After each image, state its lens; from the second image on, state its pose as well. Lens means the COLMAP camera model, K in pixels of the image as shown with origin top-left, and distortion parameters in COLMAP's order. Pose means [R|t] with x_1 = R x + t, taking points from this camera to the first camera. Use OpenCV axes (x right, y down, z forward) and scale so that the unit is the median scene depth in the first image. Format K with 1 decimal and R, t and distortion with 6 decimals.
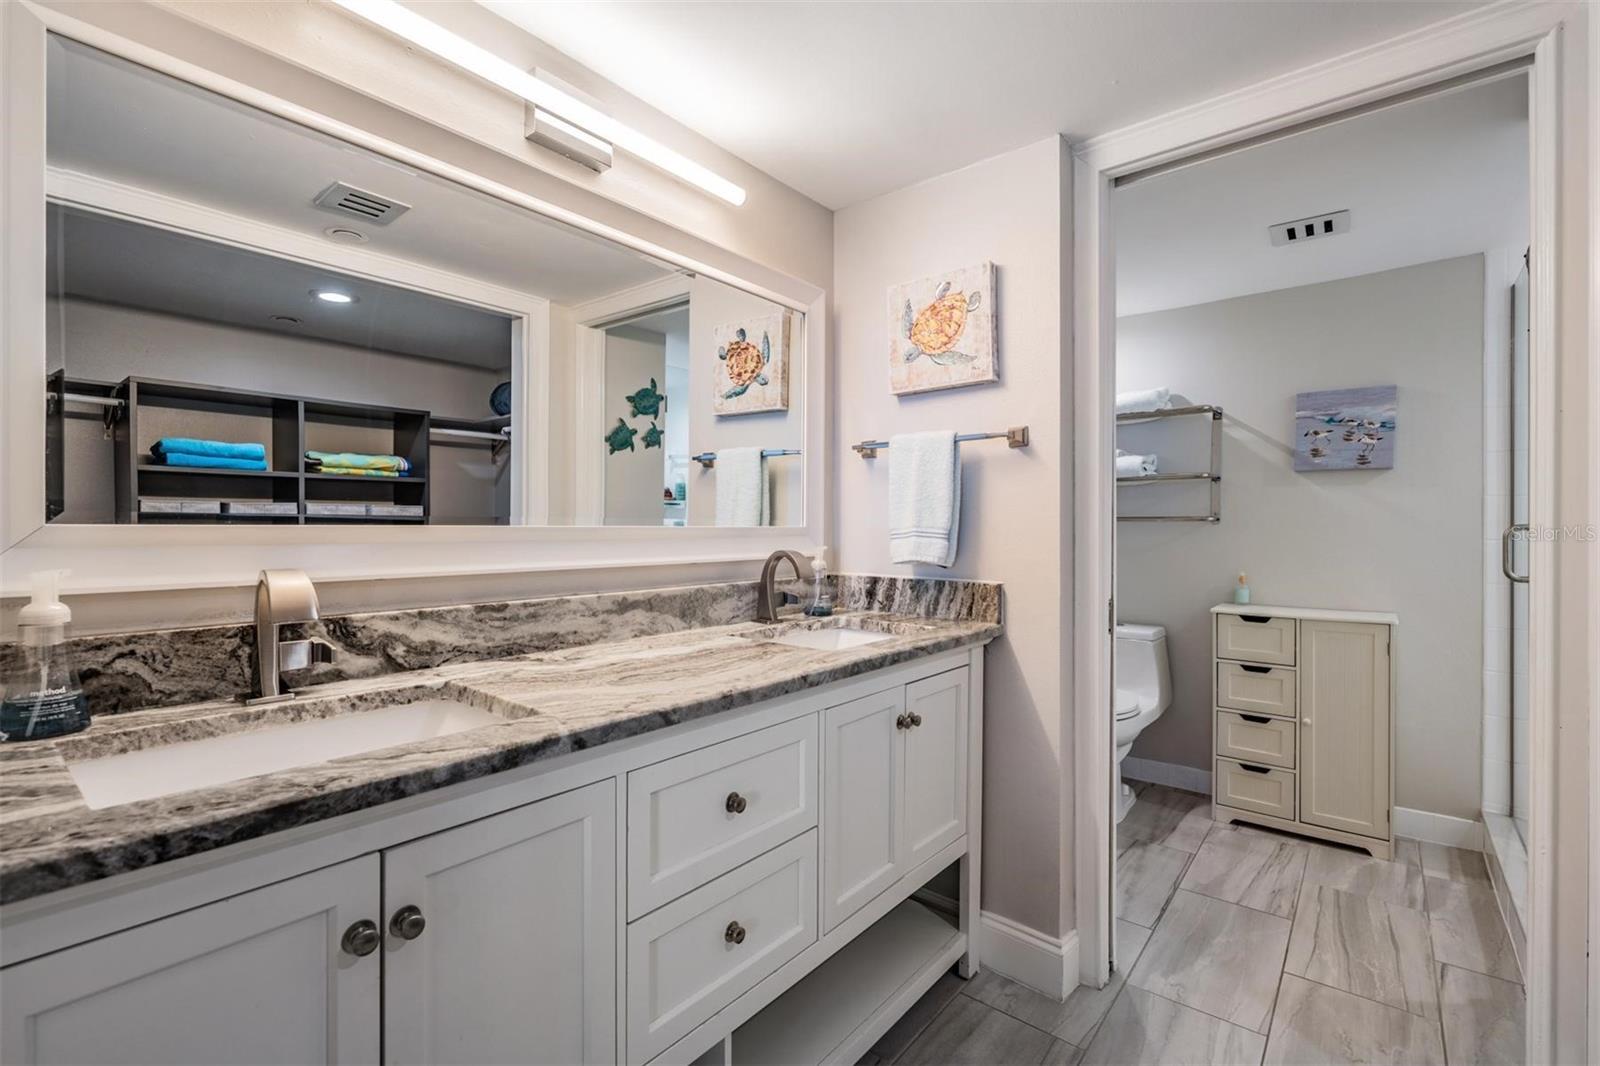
lens RADIAL K [[691.5, 0, 804.9], [0, 691.5, 520.9], [0, 0, 1]] dist [0.000545, -0.000016]
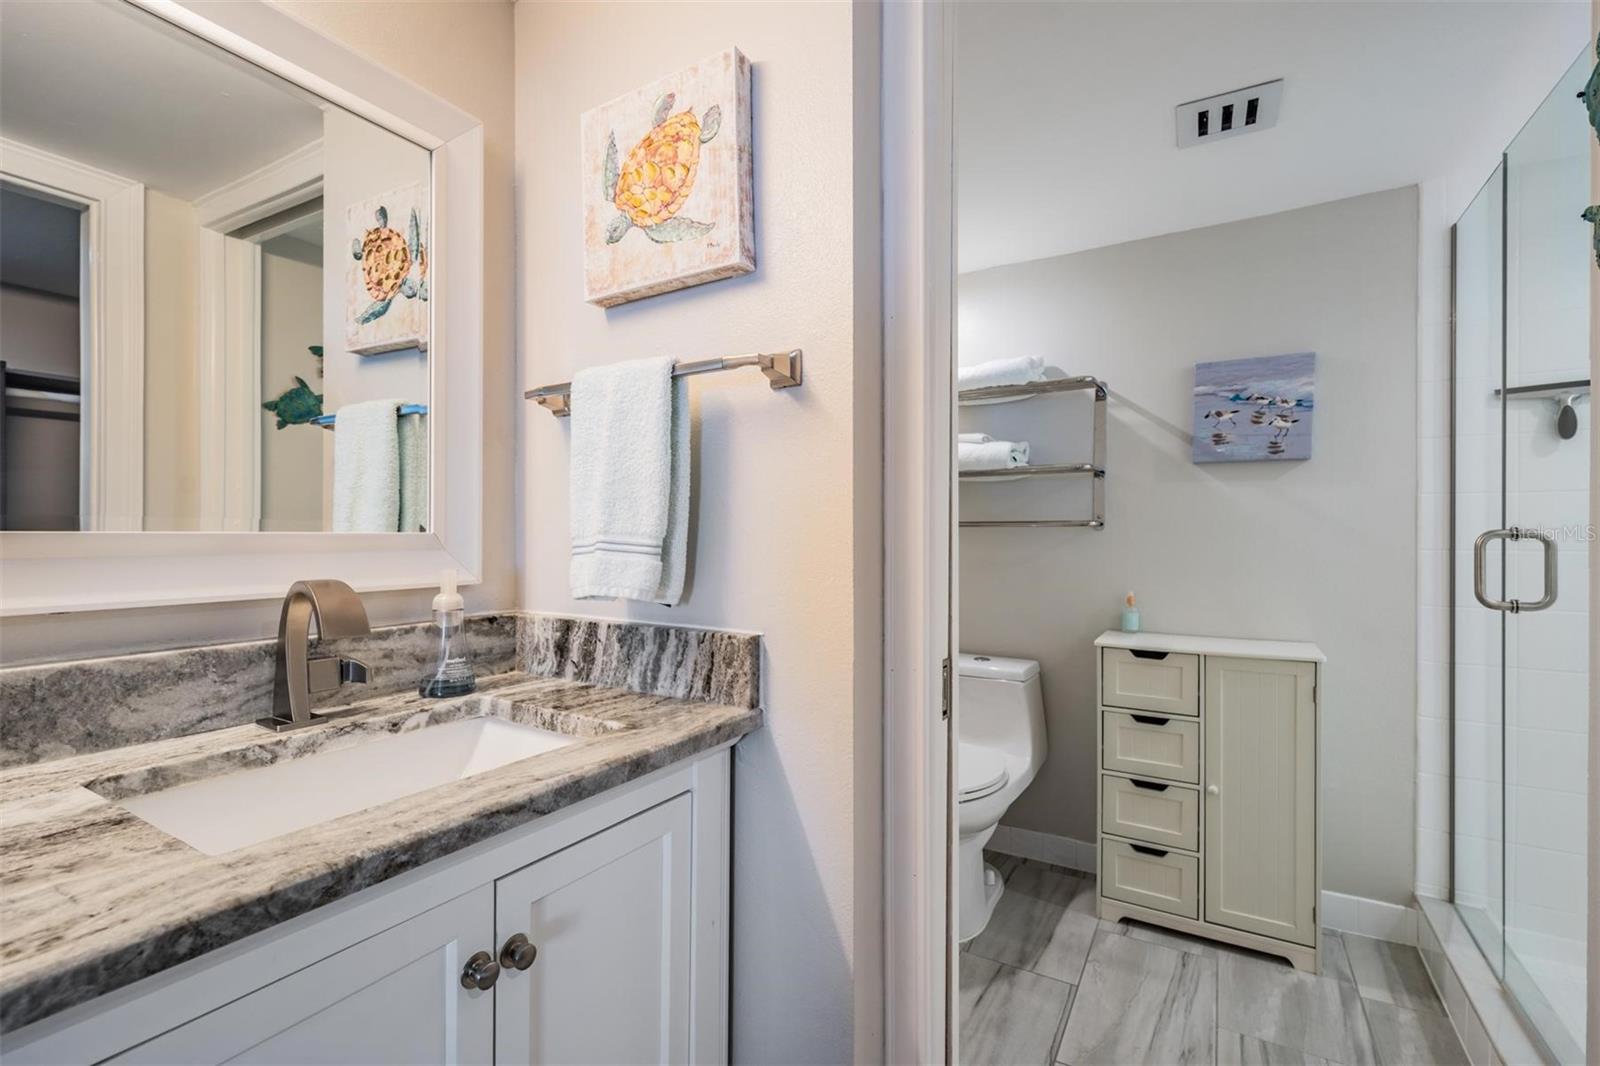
lens RADIAL K [[729.0, 0, 795.3], [0, 729.0, 527.8], [0, 0, 1]] dist [0.001220, -0.000159]
pose [[0.988123, 0.000382, 0.153663, 0.161016], [-0.000127, 0.999999, -0.001669, 0.004036], [-0.153664, 0.001630, 0.988122, 0.301323]]
